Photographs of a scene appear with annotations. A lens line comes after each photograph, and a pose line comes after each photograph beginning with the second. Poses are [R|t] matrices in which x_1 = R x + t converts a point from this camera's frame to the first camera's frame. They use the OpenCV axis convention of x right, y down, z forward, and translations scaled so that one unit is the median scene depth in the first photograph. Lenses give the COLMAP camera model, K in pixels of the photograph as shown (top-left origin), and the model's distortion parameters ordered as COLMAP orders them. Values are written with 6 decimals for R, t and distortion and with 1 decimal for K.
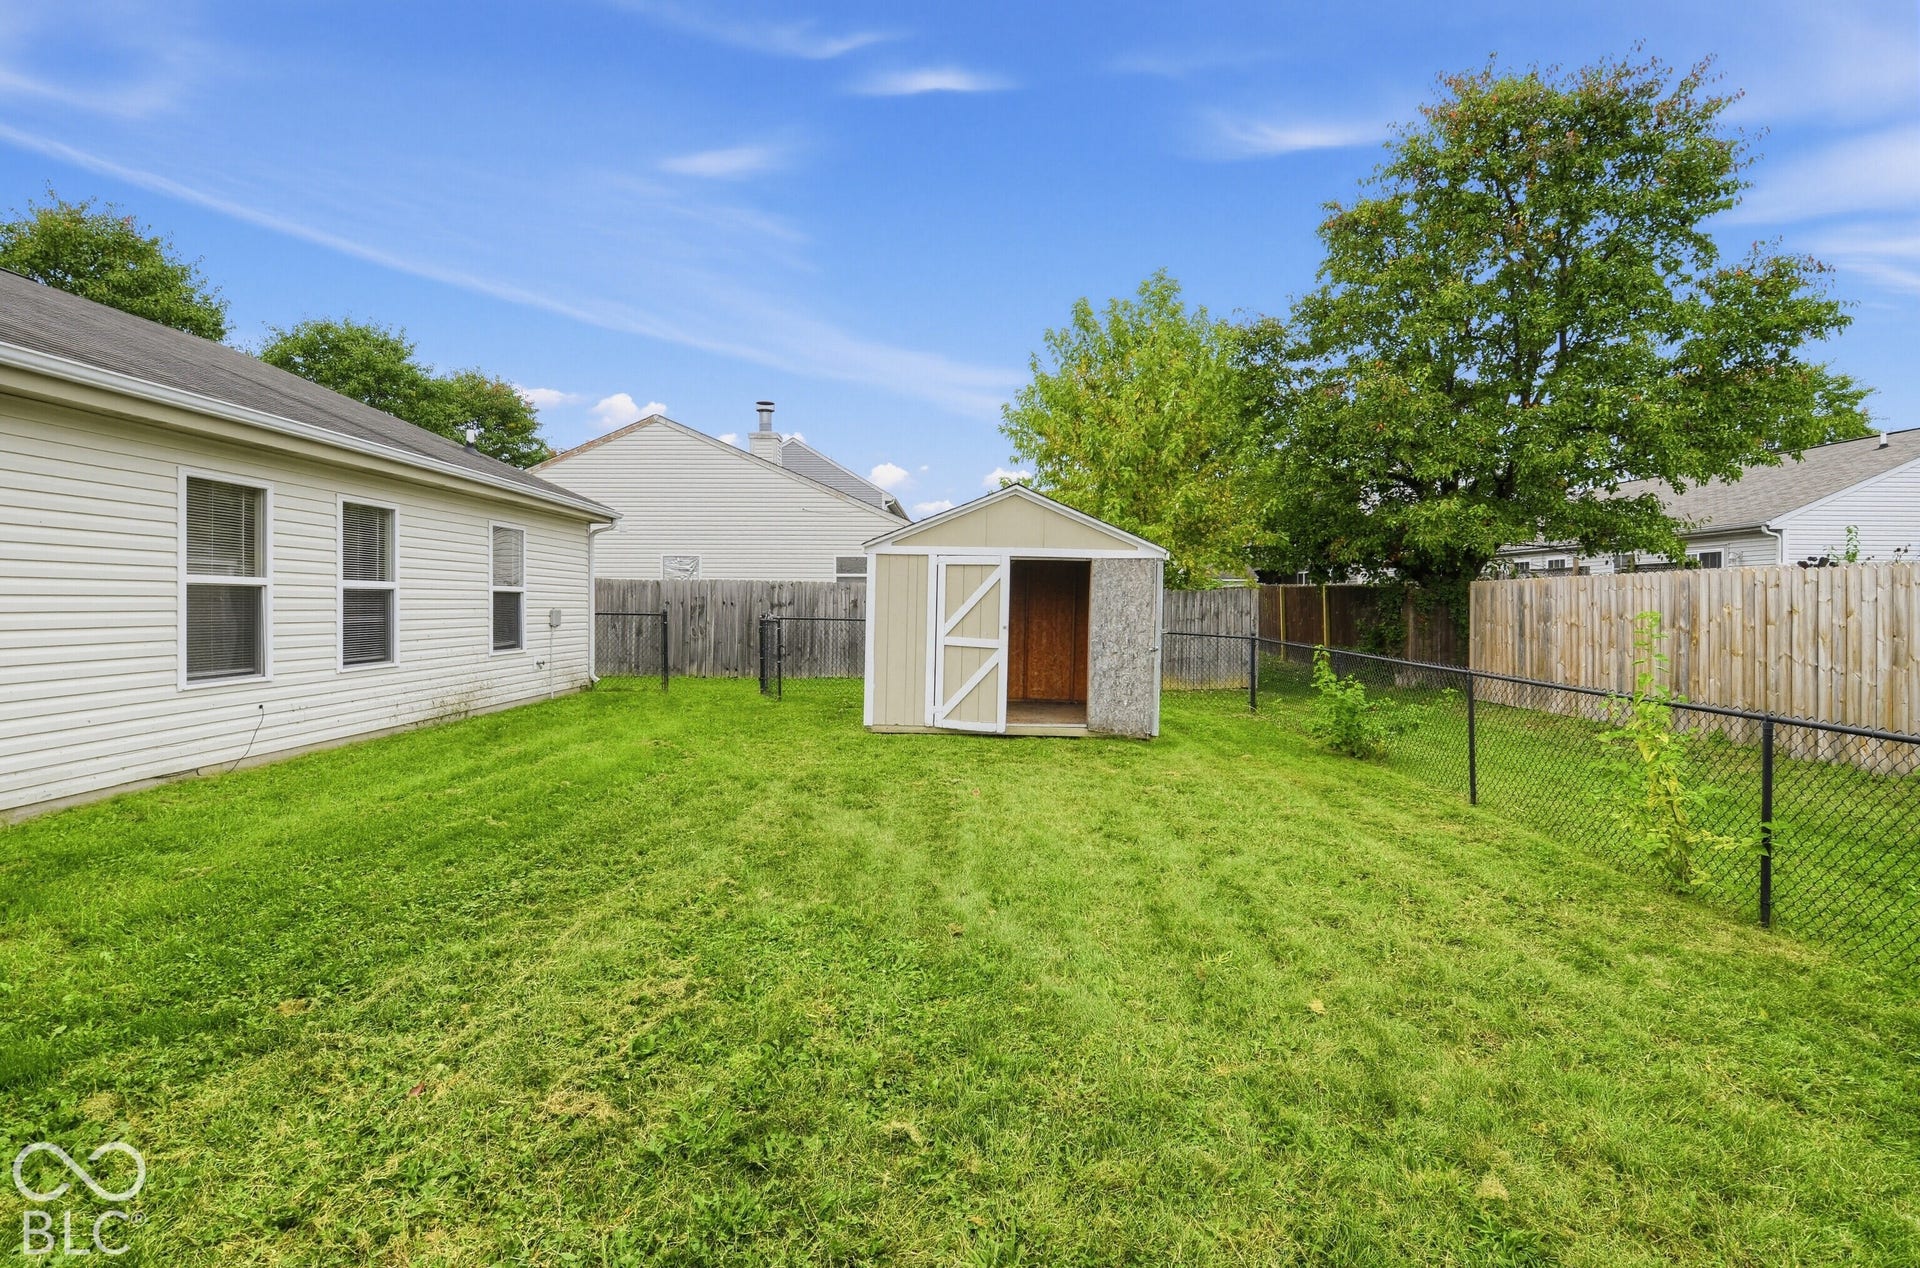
lens RADIAL K [[971.0, 0, 957.3], [0, 971.0, 597.0], [0, 0, 1]] dist [-0.002482, -0.000380]
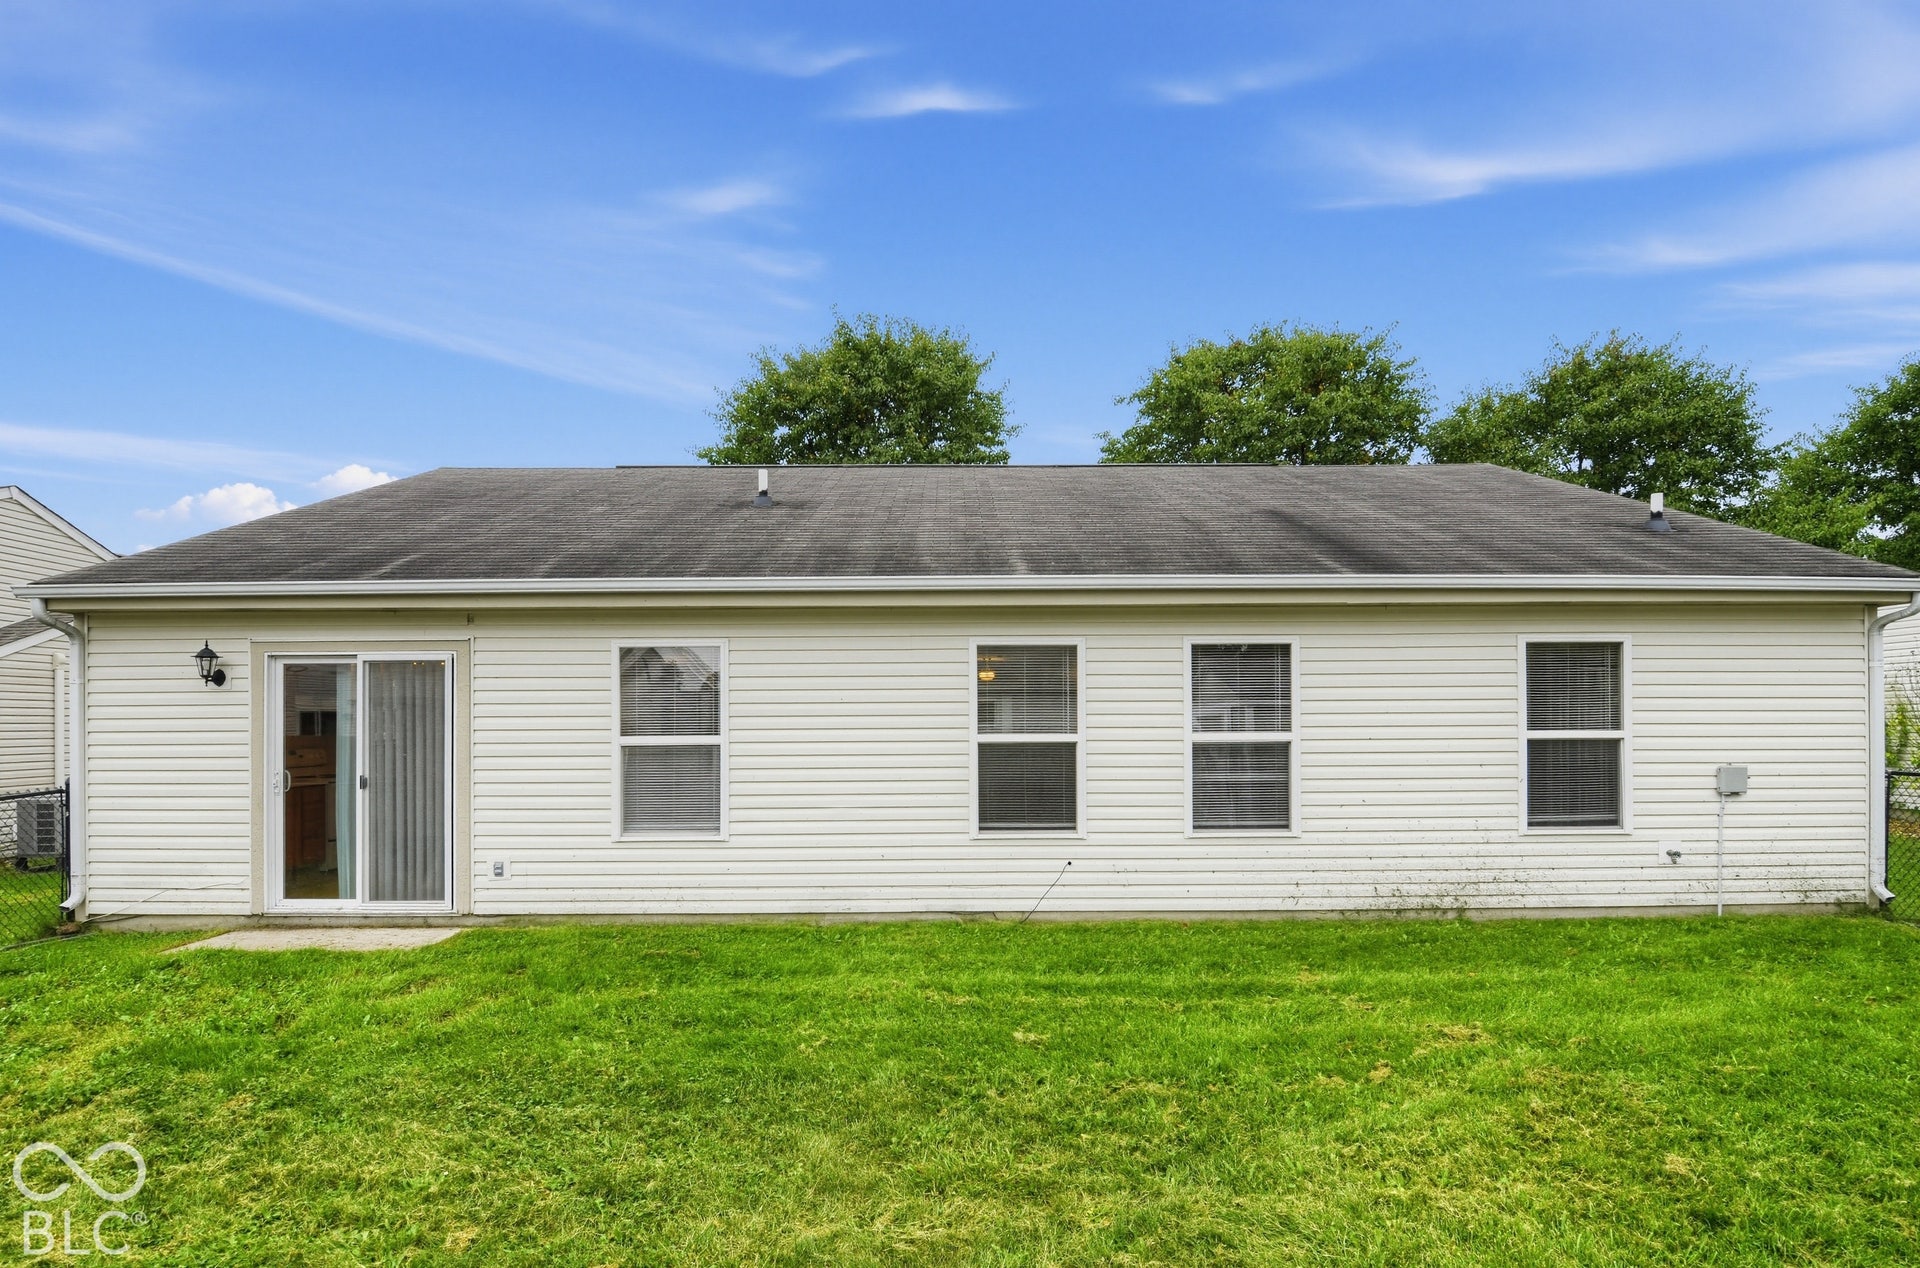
lens RADIAL K [[705.4, 0, 960.1], [0, 705.4, 748.8], [0, 0, 1]] dist [-0.000281, -0.000015]
pose [[0.013688, -0.016426, -0.999771, 0.007558], [0.012017, 0.999796, -0.016262, 0.004826], [0.999834, -0.011791, 0.013882, 0.723730]]
